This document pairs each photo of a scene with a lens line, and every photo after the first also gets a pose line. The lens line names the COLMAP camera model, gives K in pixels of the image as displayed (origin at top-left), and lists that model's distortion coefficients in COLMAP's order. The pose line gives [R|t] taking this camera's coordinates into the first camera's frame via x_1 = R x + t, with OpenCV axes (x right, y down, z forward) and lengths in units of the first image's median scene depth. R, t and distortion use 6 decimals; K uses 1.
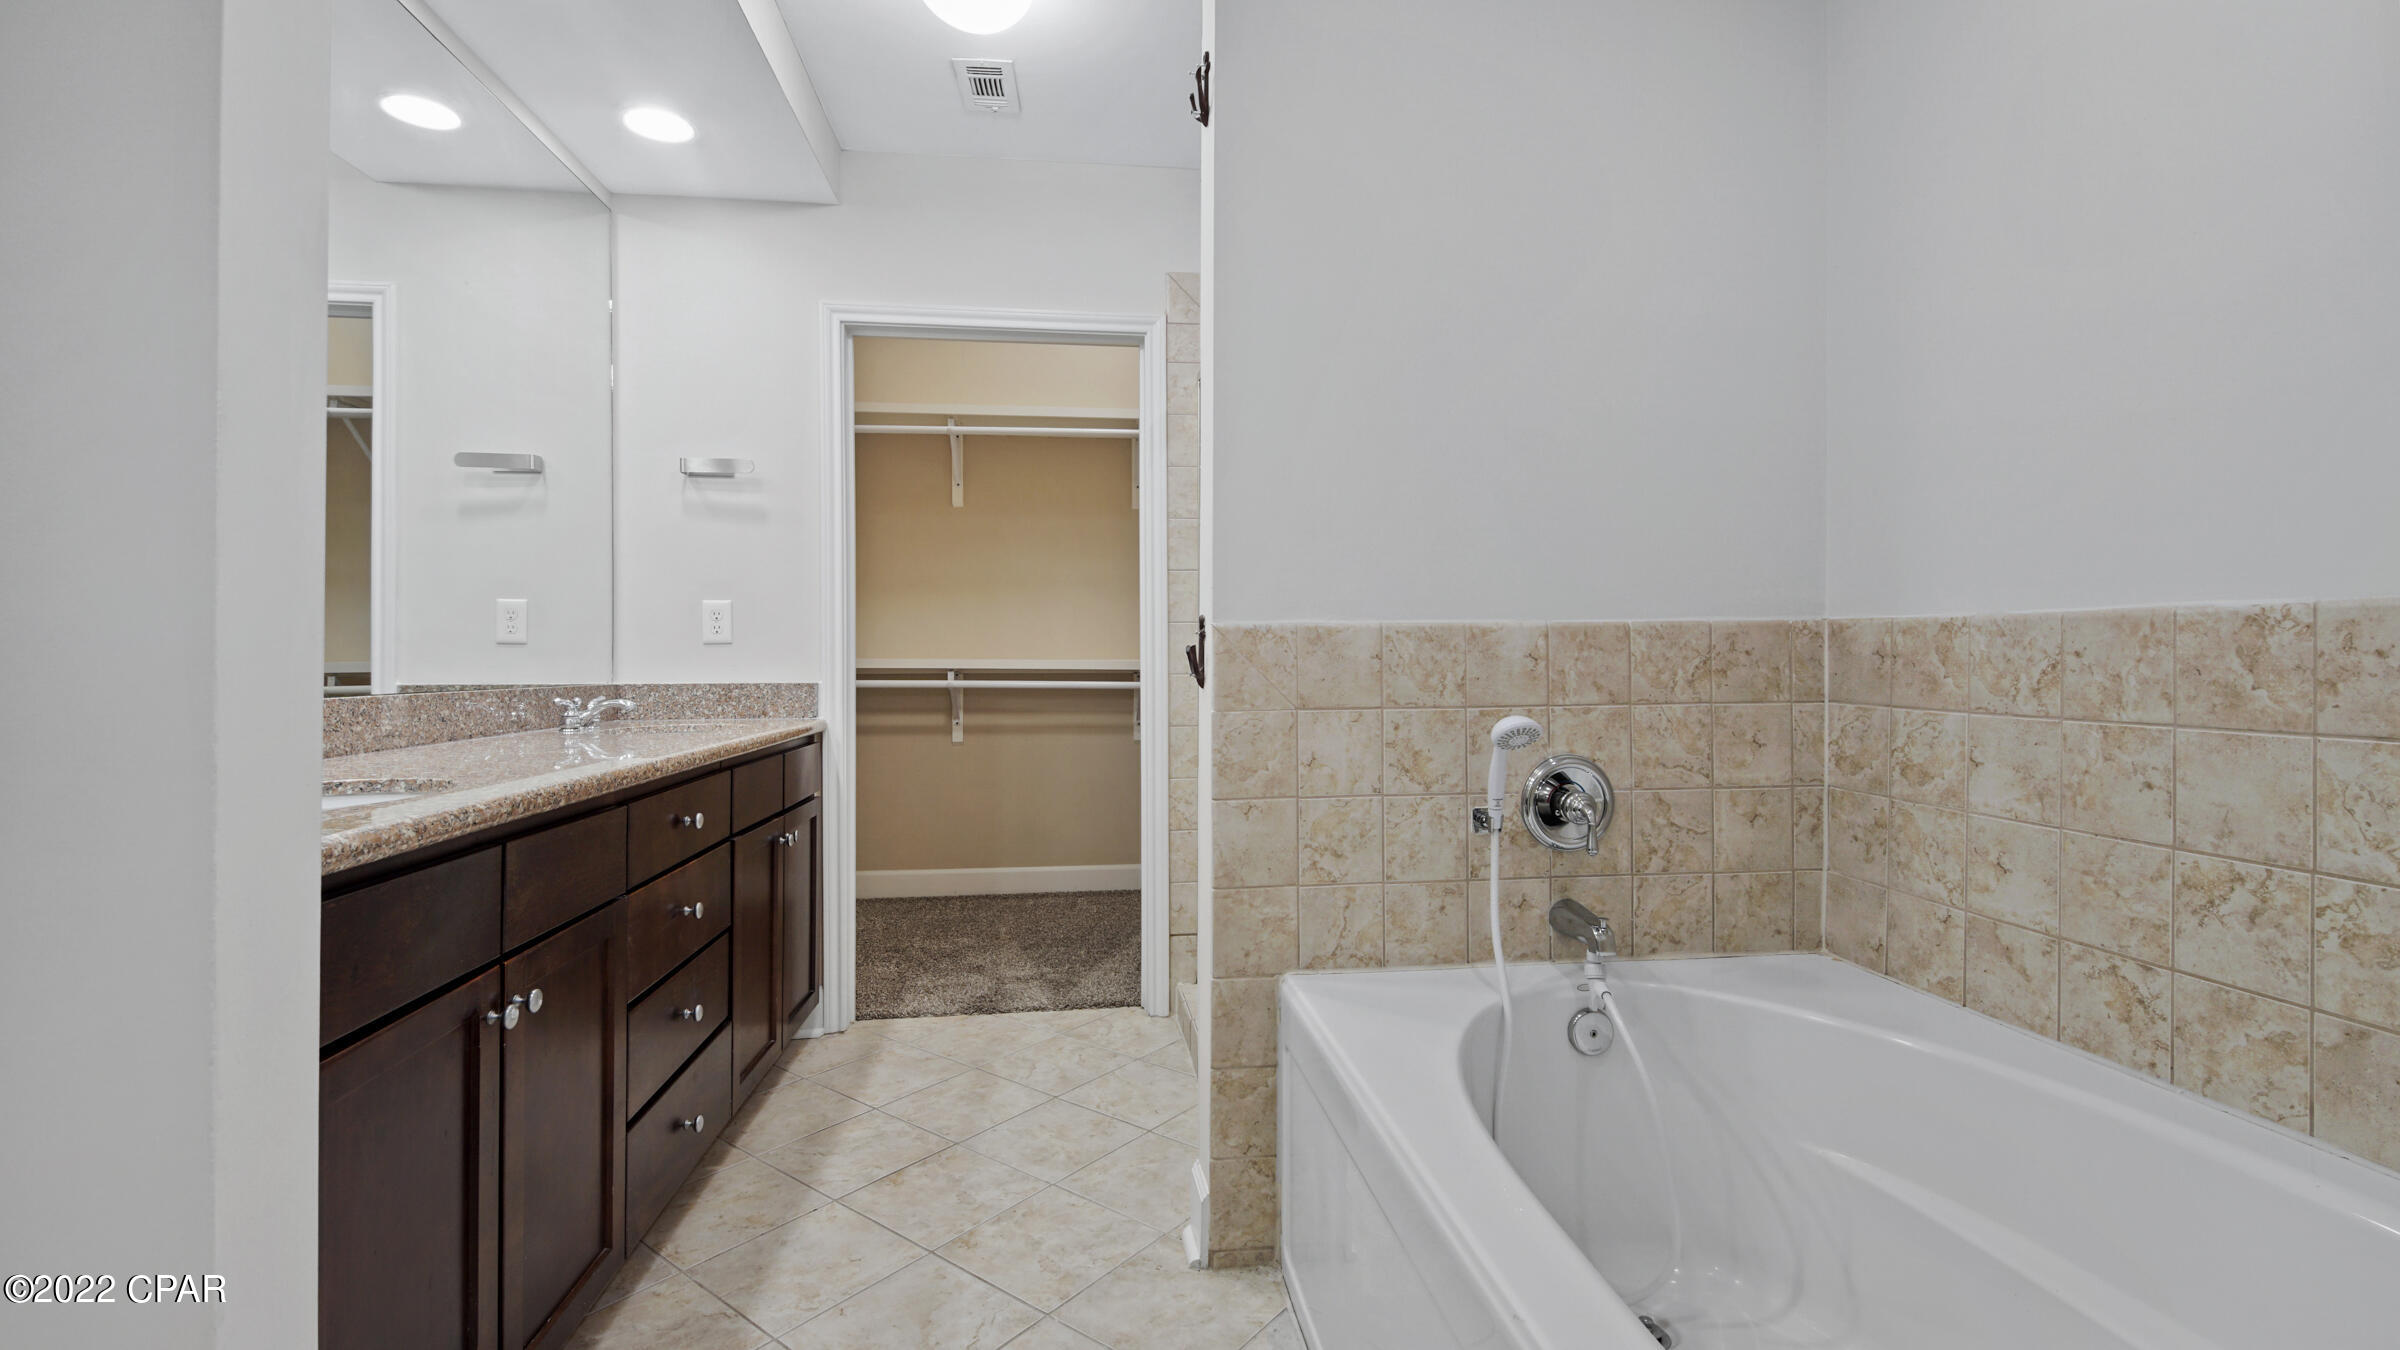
lens RADIAL K [[1075.5, 0, 1200.4], [0, 1075.5, 661.4], [0, 0, 1]] dist [0.037315, -0.021465]
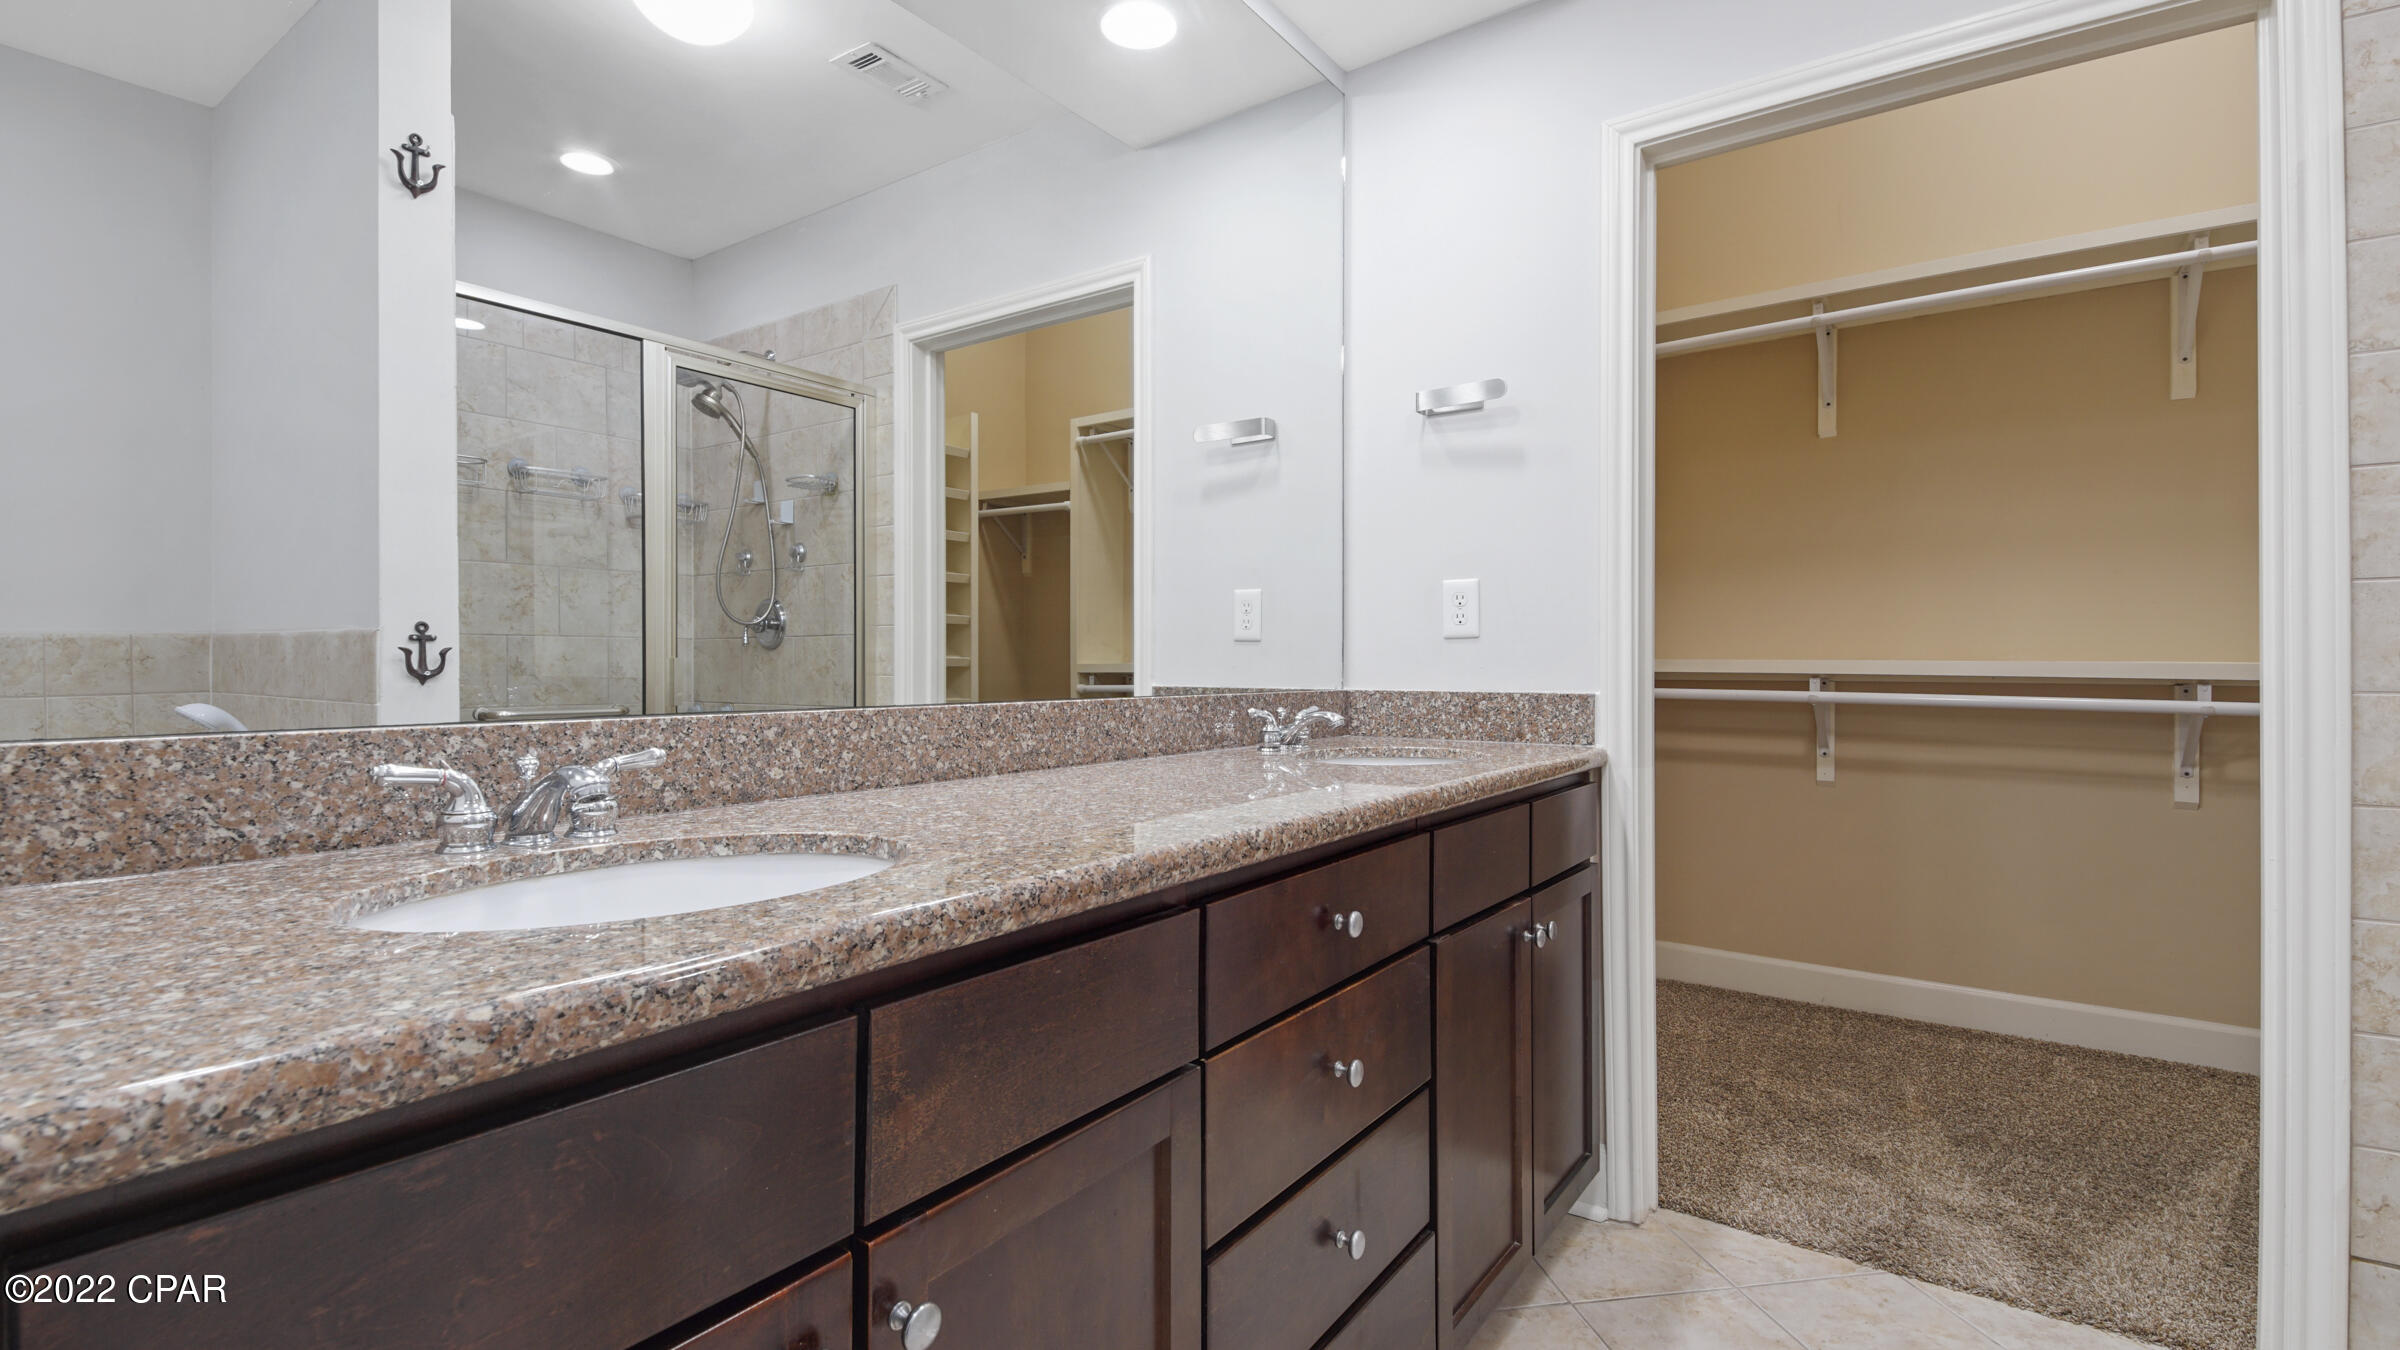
lens RADIAL K [[1075.5, 0, 1200.4], [0, 1075.5, 661.4], [0, 0, 1]] dist [0.037315, -0.021465]
pose [[0.739737, 0.001411, -0.672895, -0.082993], [-0.003273, 0.999994, -0.001501, 0.001351], [0.672888, 0.003313, 0.739737, 0.336486]]
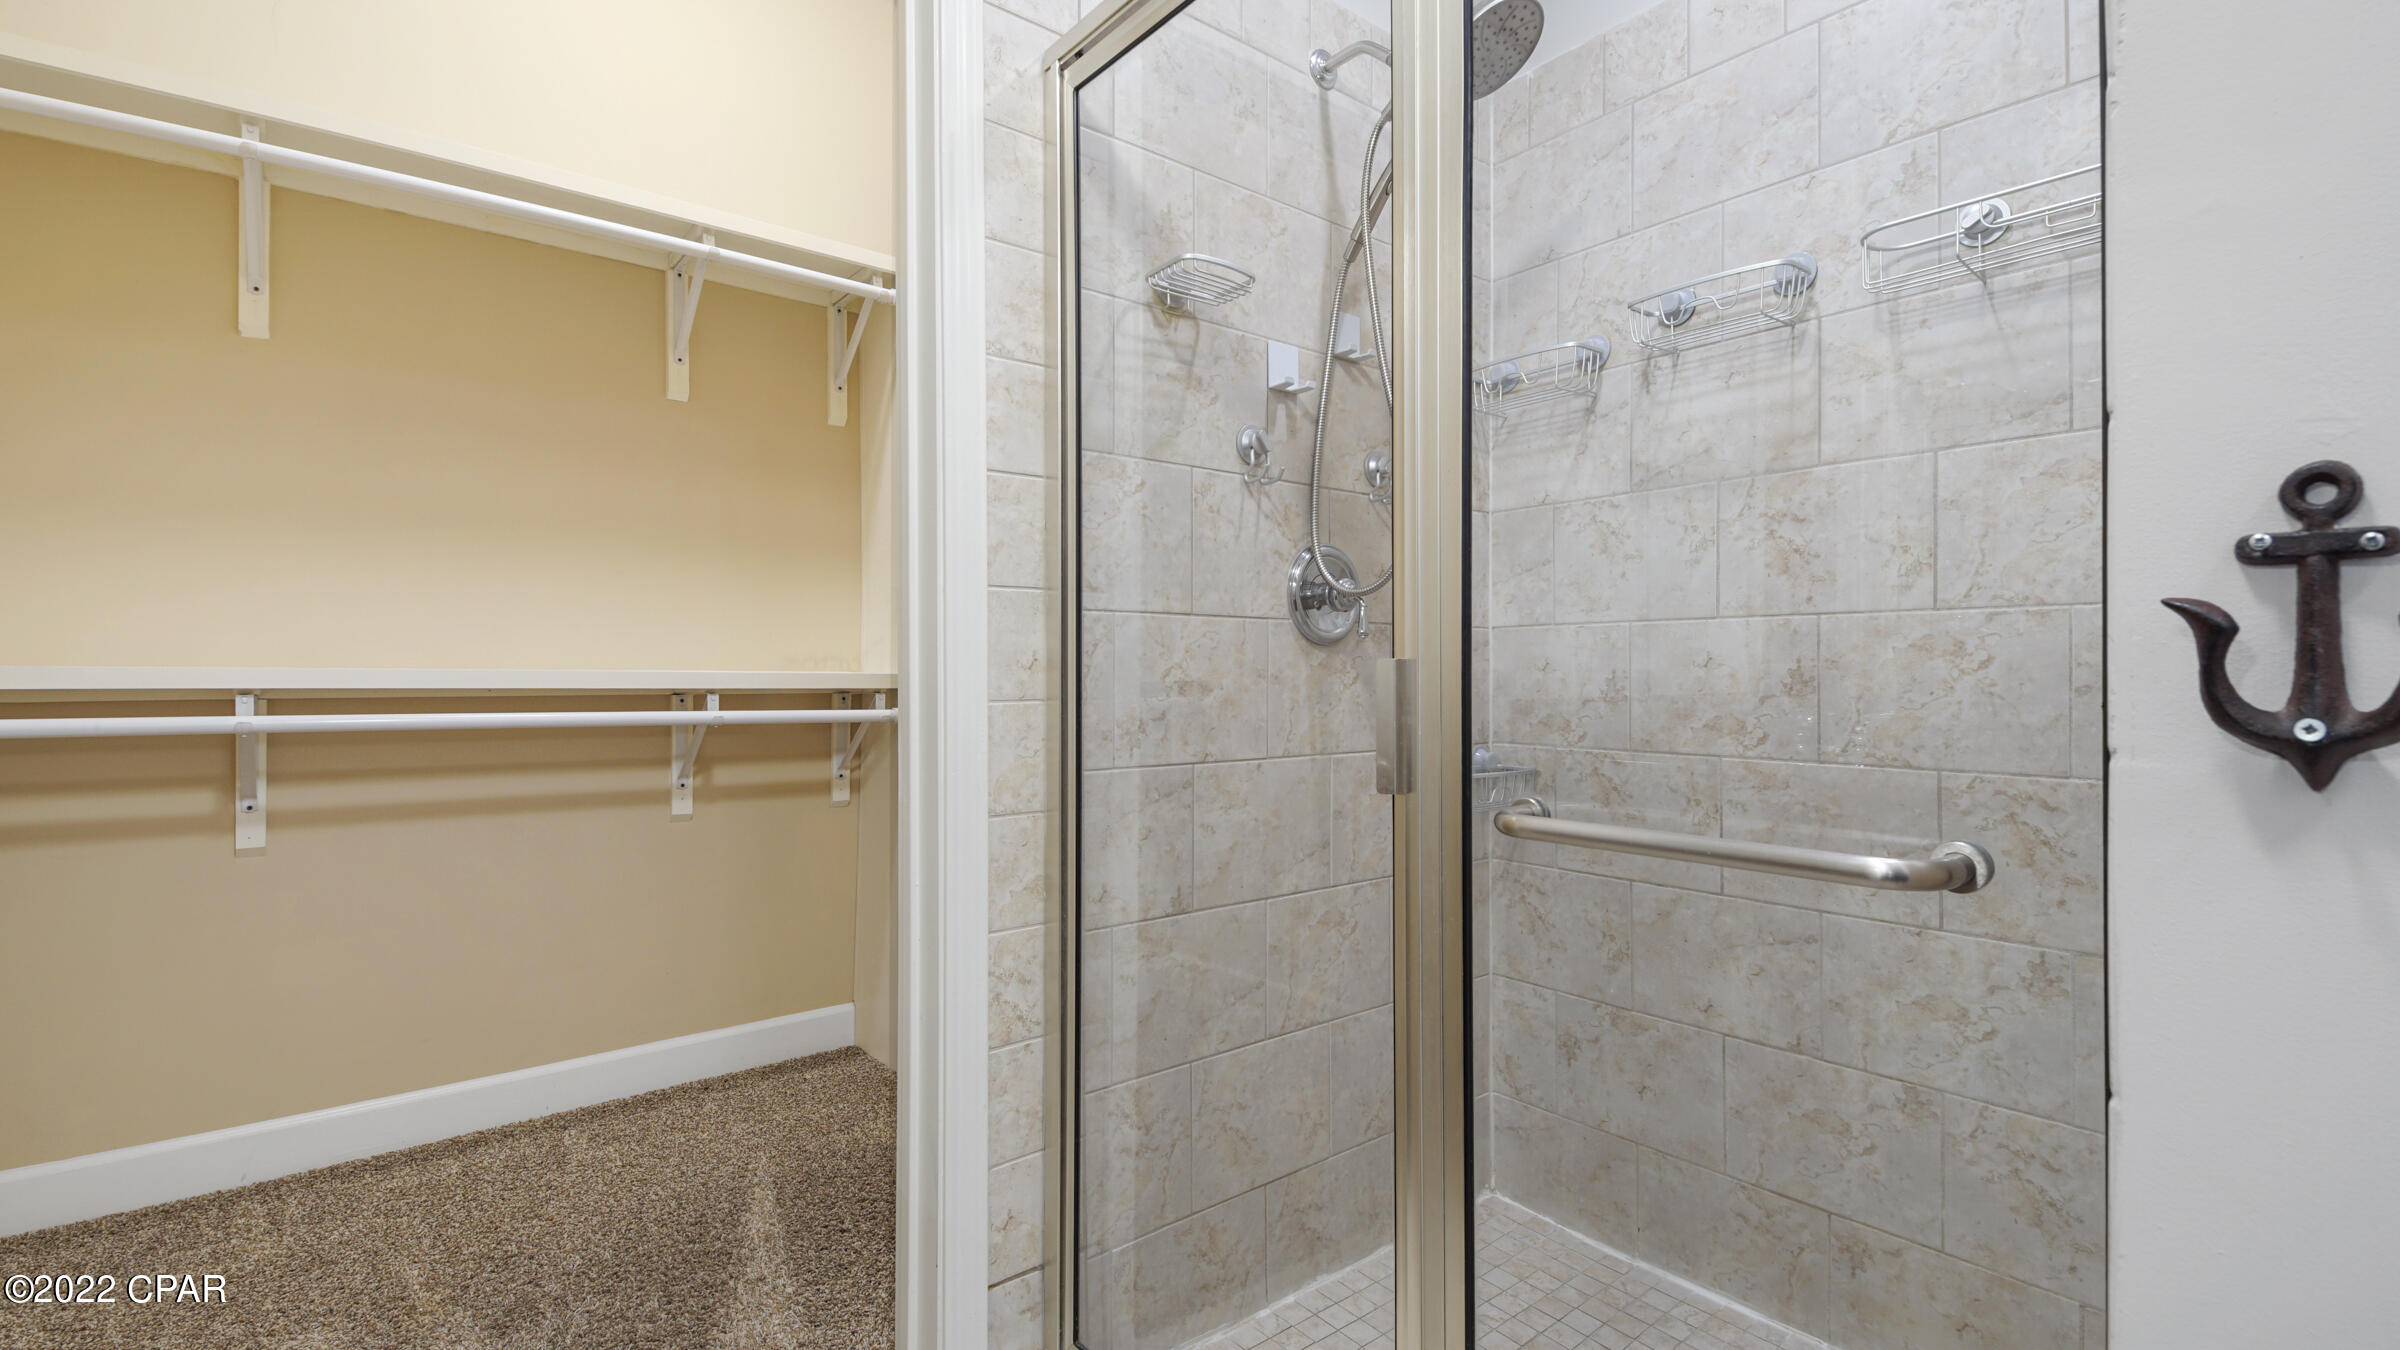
lens RADIAL K [[1059.4, 0, 1163.1], [0, 1059.4, 672.3], [0, 0, 1]] dist [0.043891, -0.019650]
pose [[0.854296, 0.000249, 0.519787, -0.202606], [0.004513, 0.999959, -0.007896, 0.007075], [-0.519767, 0.009091, 0.854259, 0.611750]]
